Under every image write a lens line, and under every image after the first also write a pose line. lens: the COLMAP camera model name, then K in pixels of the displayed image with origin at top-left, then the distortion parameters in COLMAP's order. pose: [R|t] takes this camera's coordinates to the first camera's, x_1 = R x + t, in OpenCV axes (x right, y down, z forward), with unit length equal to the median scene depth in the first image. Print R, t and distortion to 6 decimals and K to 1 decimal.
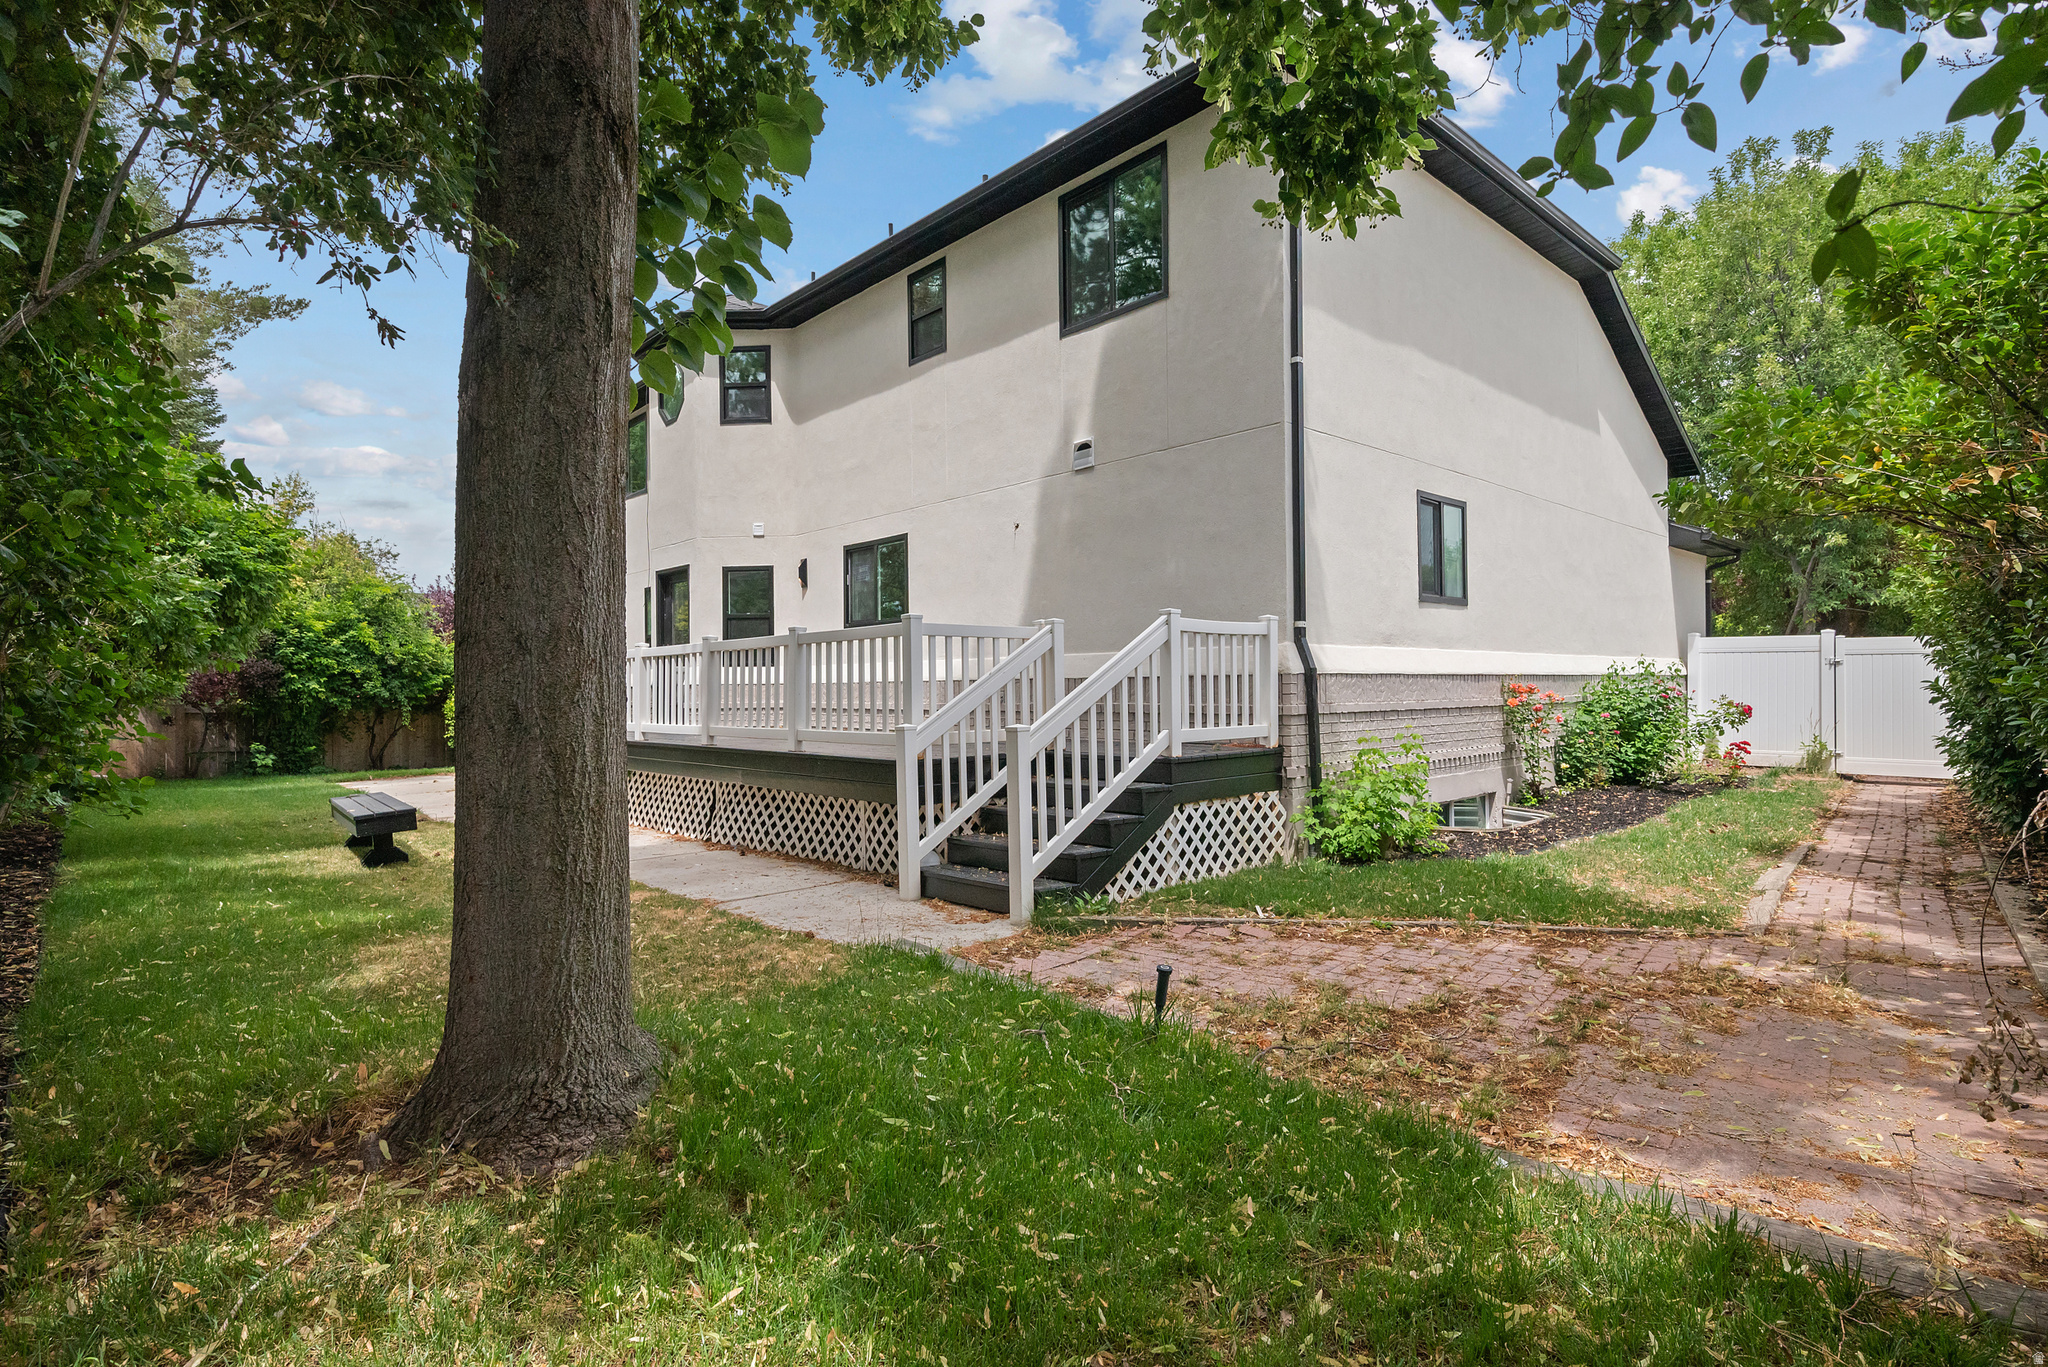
lens RADIAL K [[1015.1, 0, 1024.0], [0, 1015.1, 683.5], [0, 0, 1]] dist [-0.000239, 0.000050]
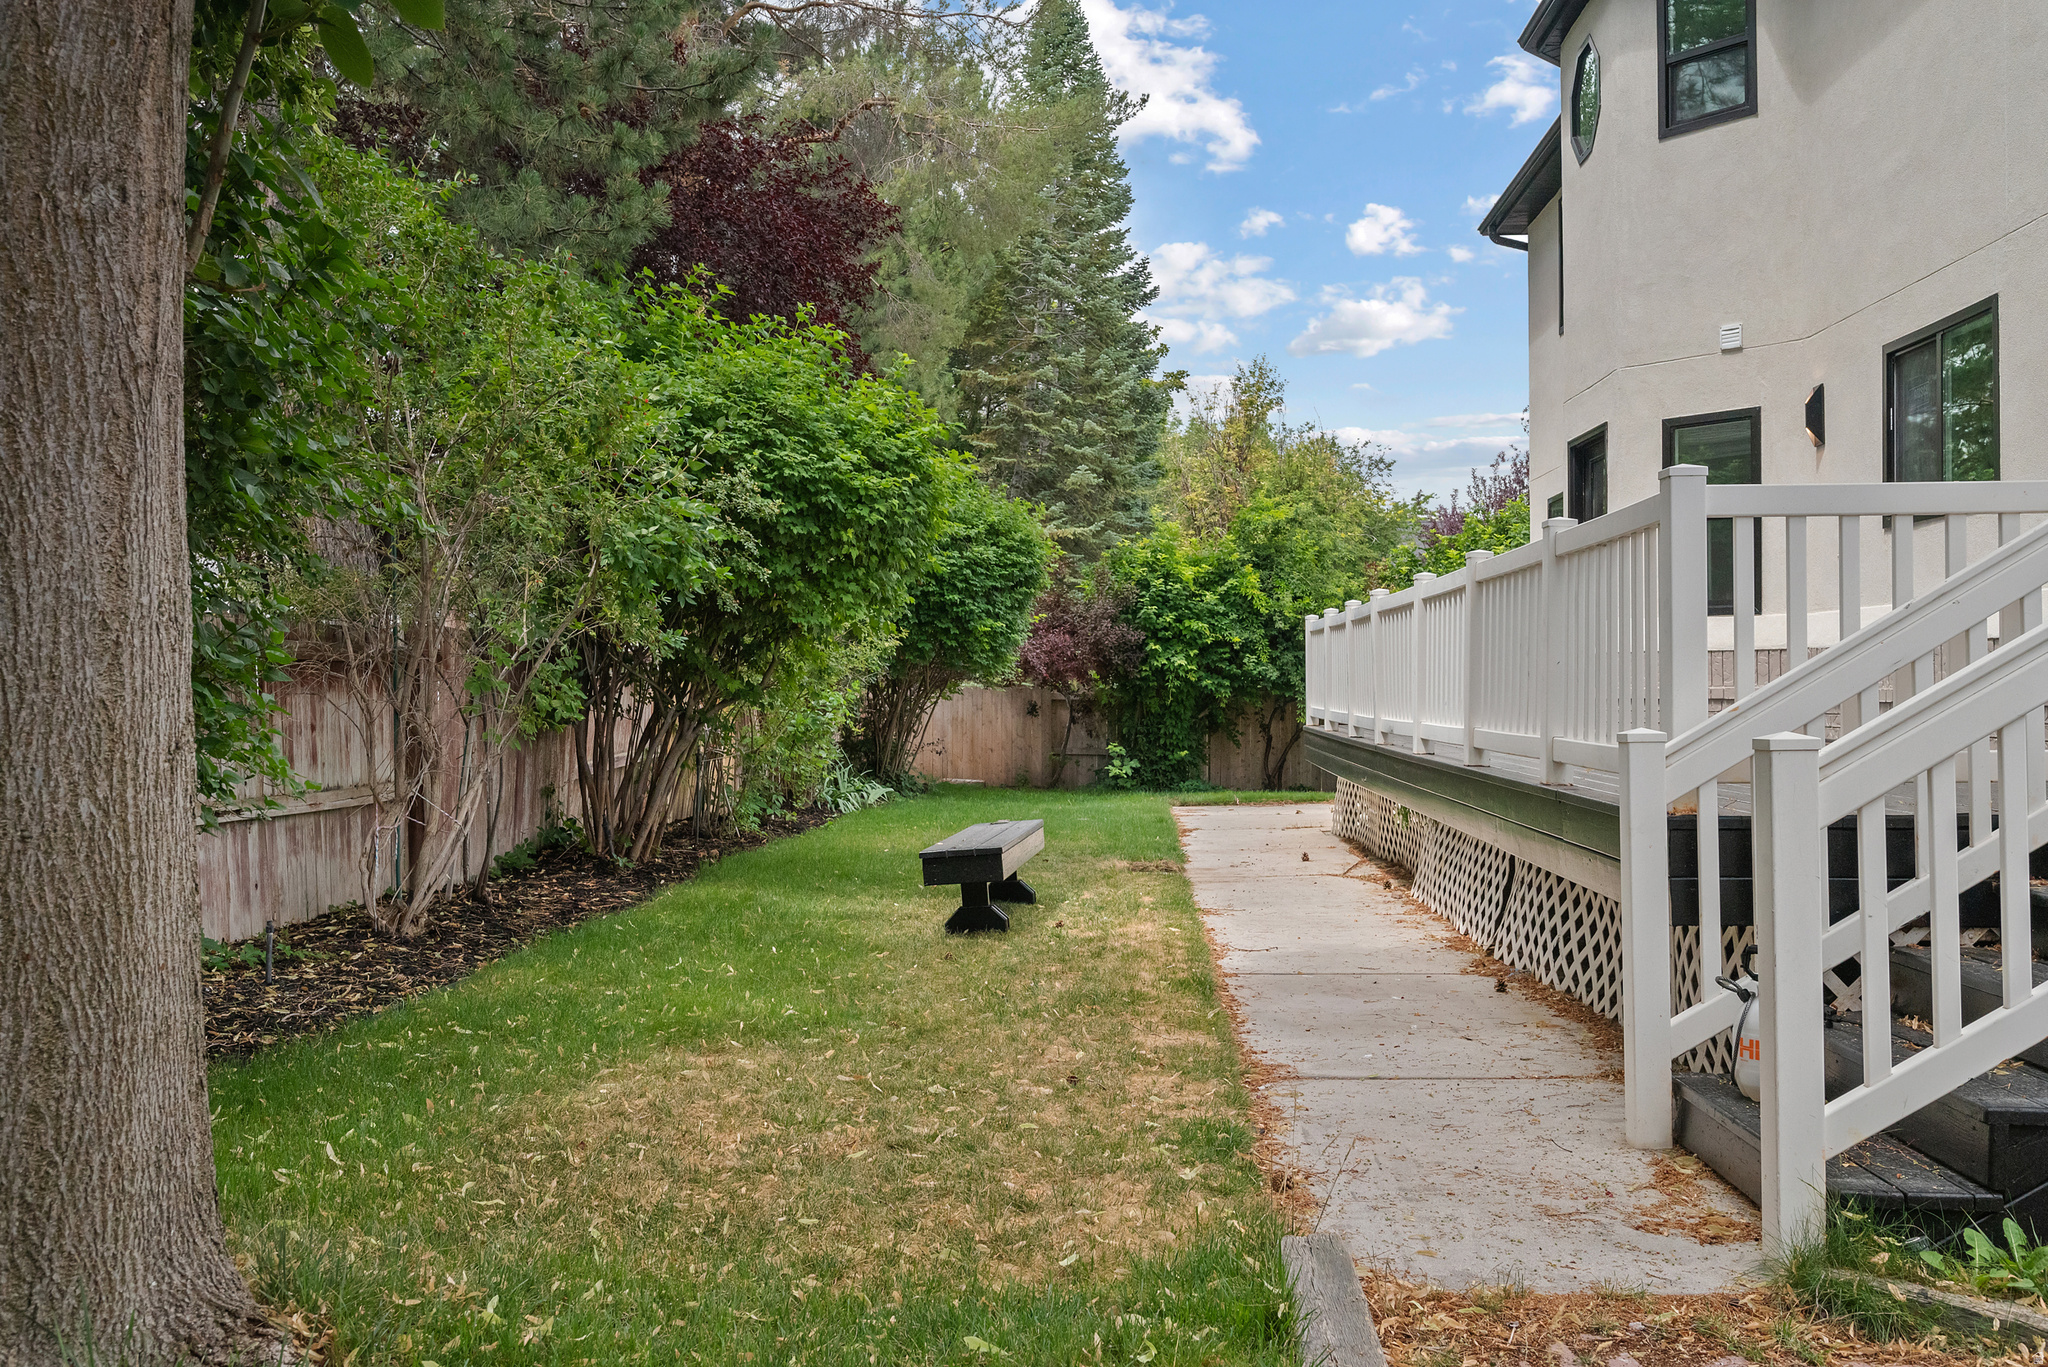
lens RADIAL K [[1767.9, 0, 1024.0], [0, 1767.9, 683.5], [0, 0, 1]] dist [0.012599, 0.003385]
pose [[0.692401, 0.005694, -0.721490, 0.081532], [0.002417, 0.999945, 0.010210, 0.004534], [0.721509, -0.008813, 0.692349, 0.105325]]
